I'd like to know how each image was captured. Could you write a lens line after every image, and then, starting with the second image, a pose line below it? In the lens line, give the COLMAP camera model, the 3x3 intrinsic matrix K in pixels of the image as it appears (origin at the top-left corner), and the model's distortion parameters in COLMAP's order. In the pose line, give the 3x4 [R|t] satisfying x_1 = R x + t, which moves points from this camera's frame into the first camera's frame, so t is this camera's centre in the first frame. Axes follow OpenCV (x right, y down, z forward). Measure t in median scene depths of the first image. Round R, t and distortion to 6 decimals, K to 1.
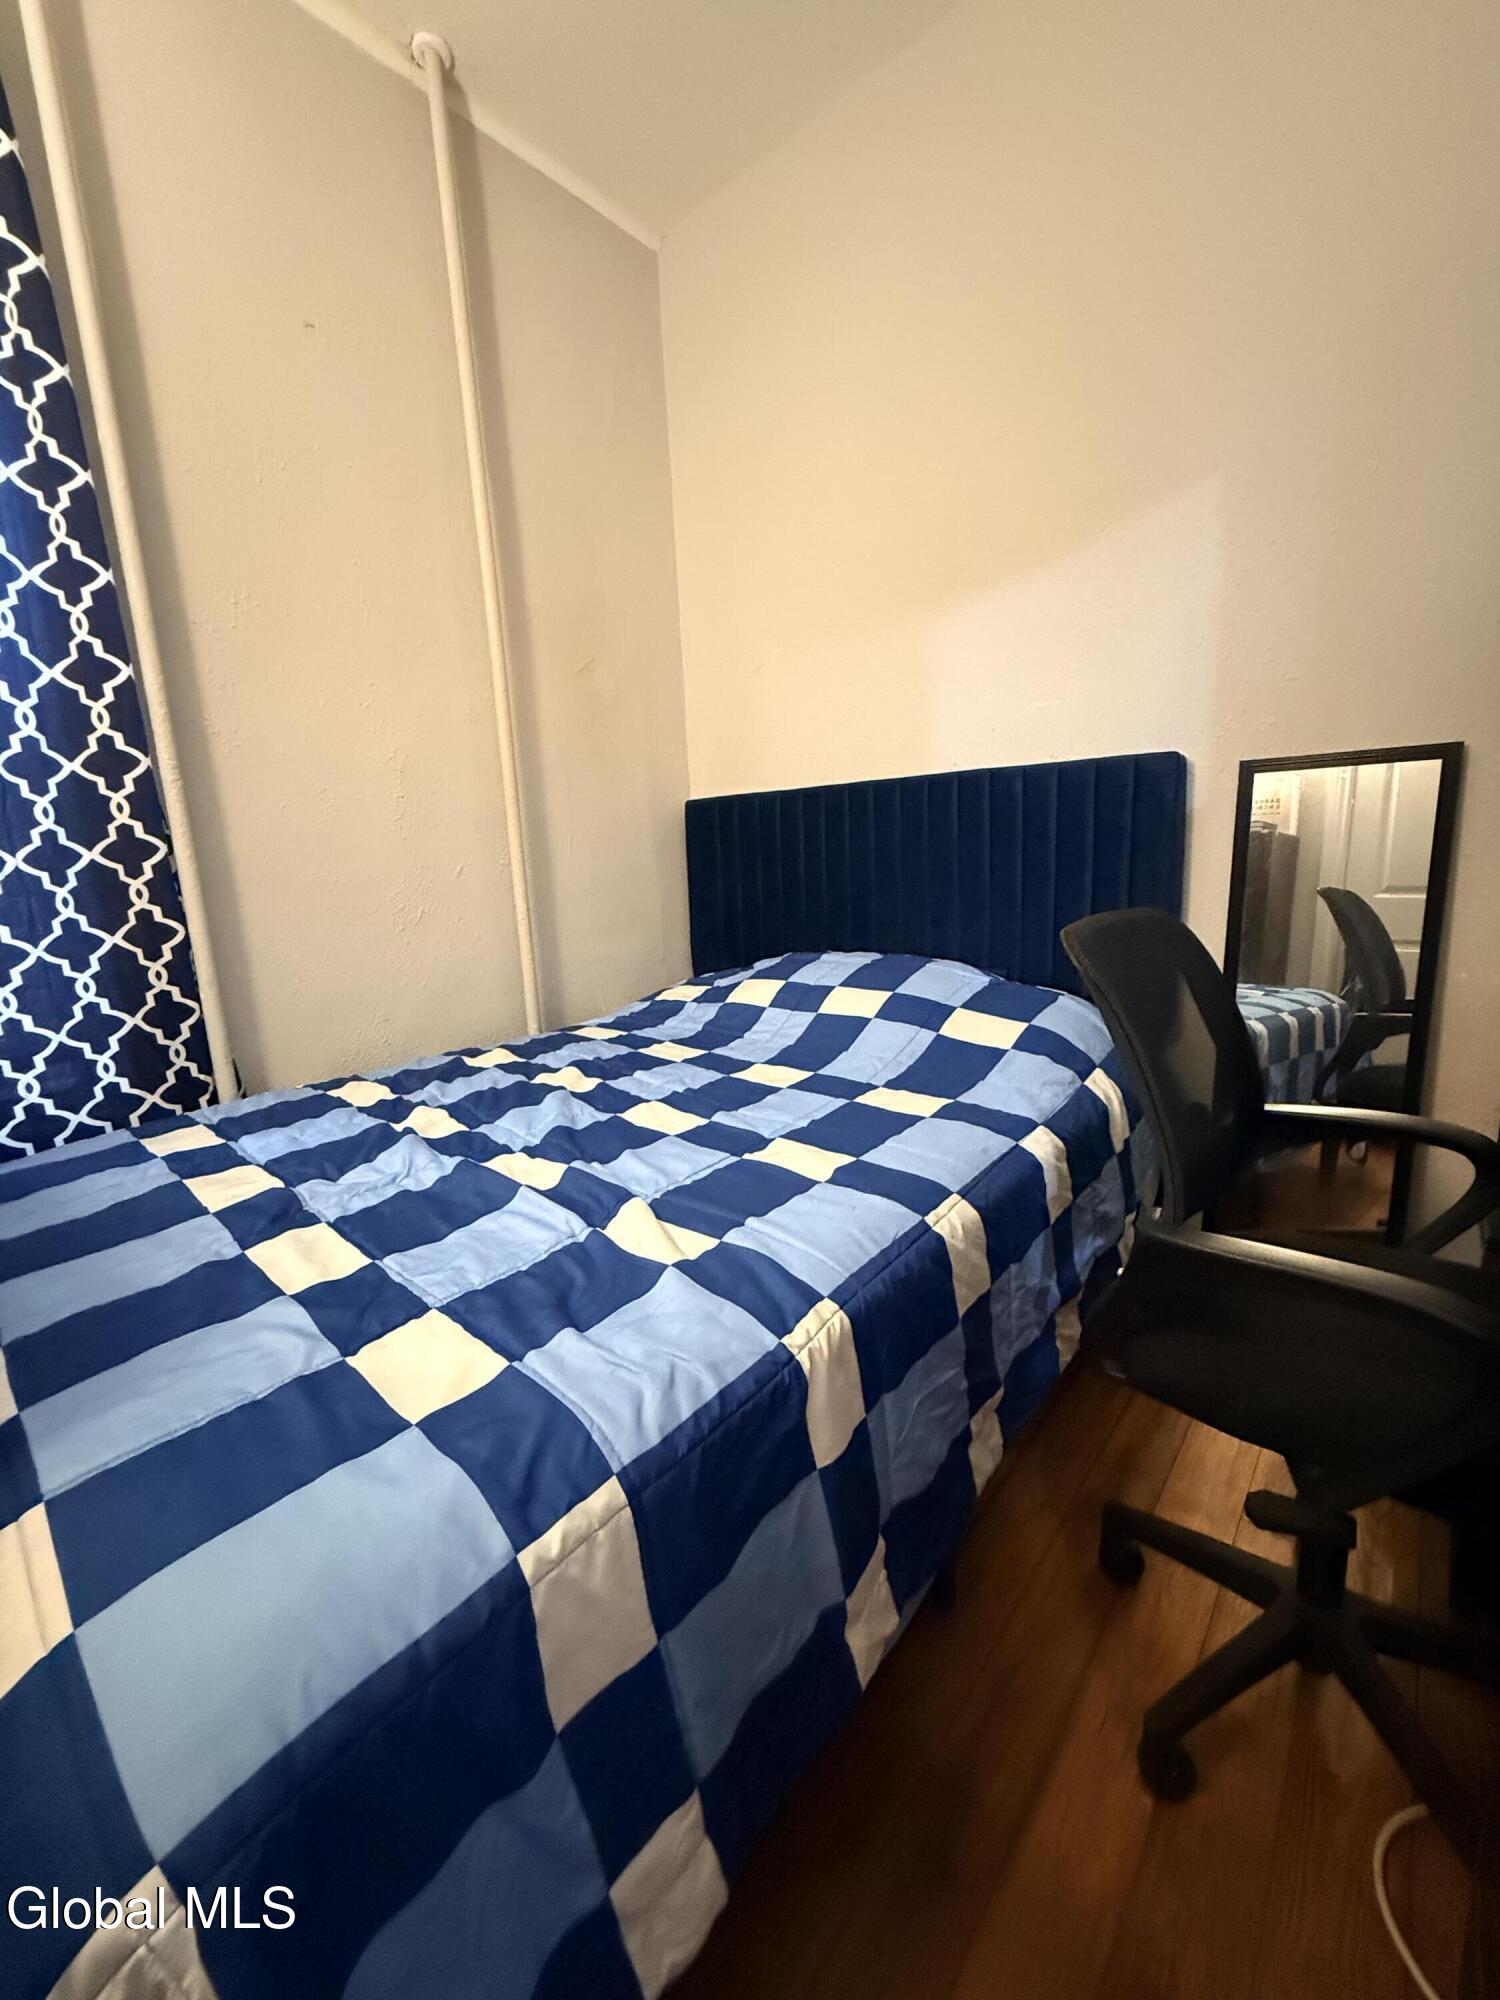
lens RADIAL K [[795.9, 0, 752.1], [0, 795.9, 996.6], [0, 0, 1]] dist [0.000675, -0.000548]
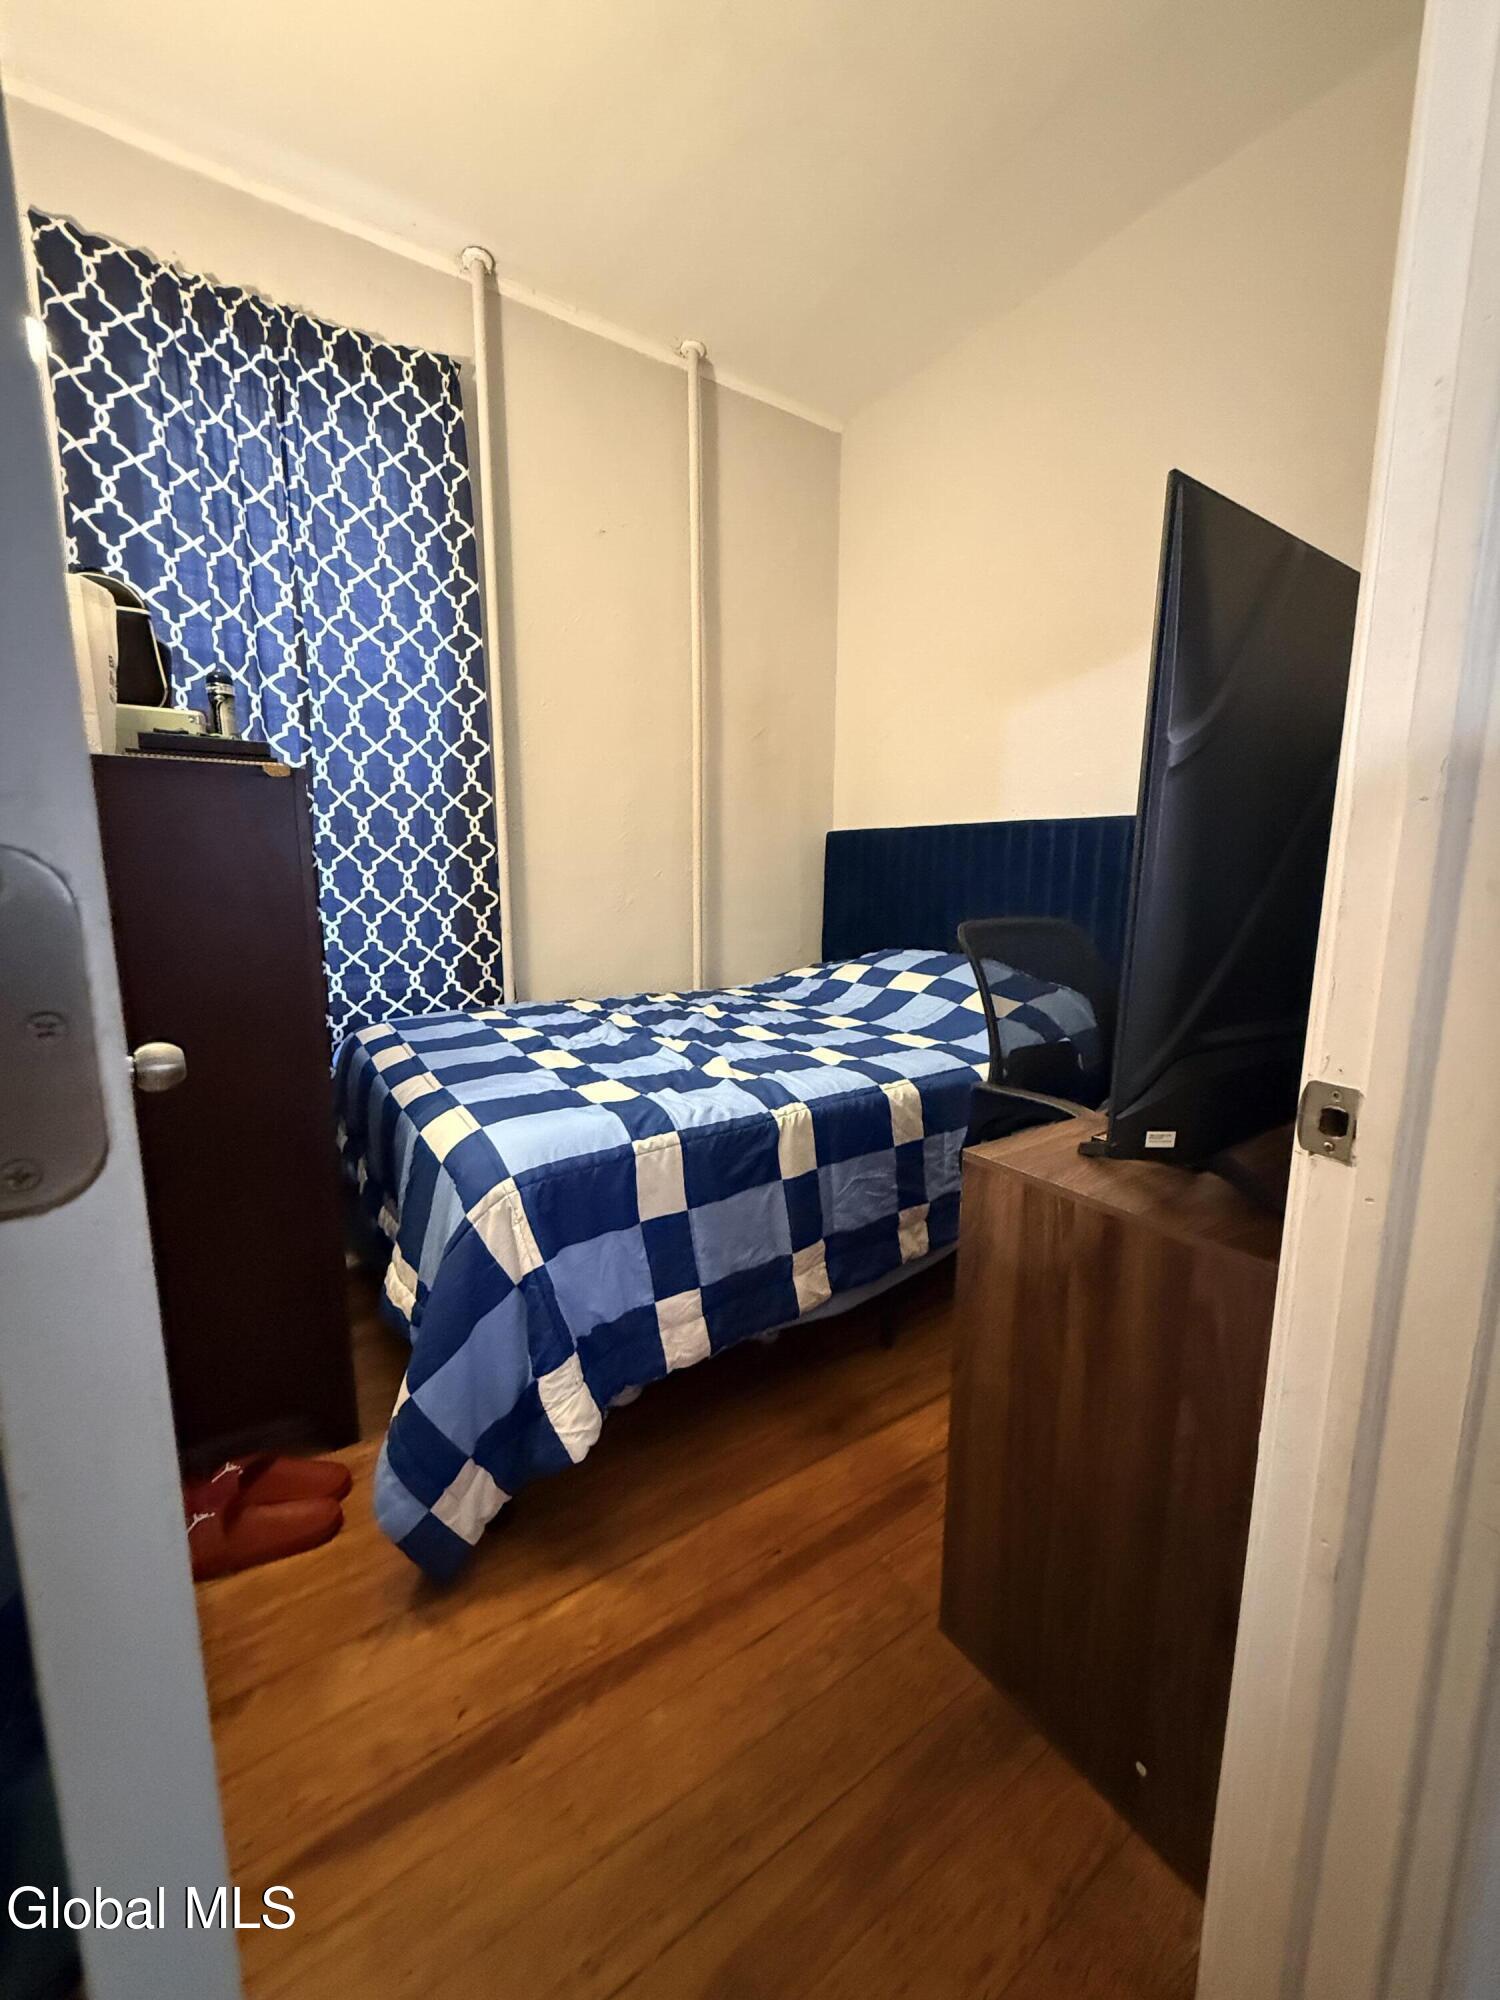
lens RADIAL K [[795.9, 0, 752.1], [0, 795.9, 996.6], [0, 0, 1]] dist [0.000675, -0.000548]
pose [[0.965715, 0.093154, -0.242317, 0.248235], [-0.098891, 0.995031, -0.011597, 0.095373], [0.240033, 0.035163, 0.970128, -0.529238]]
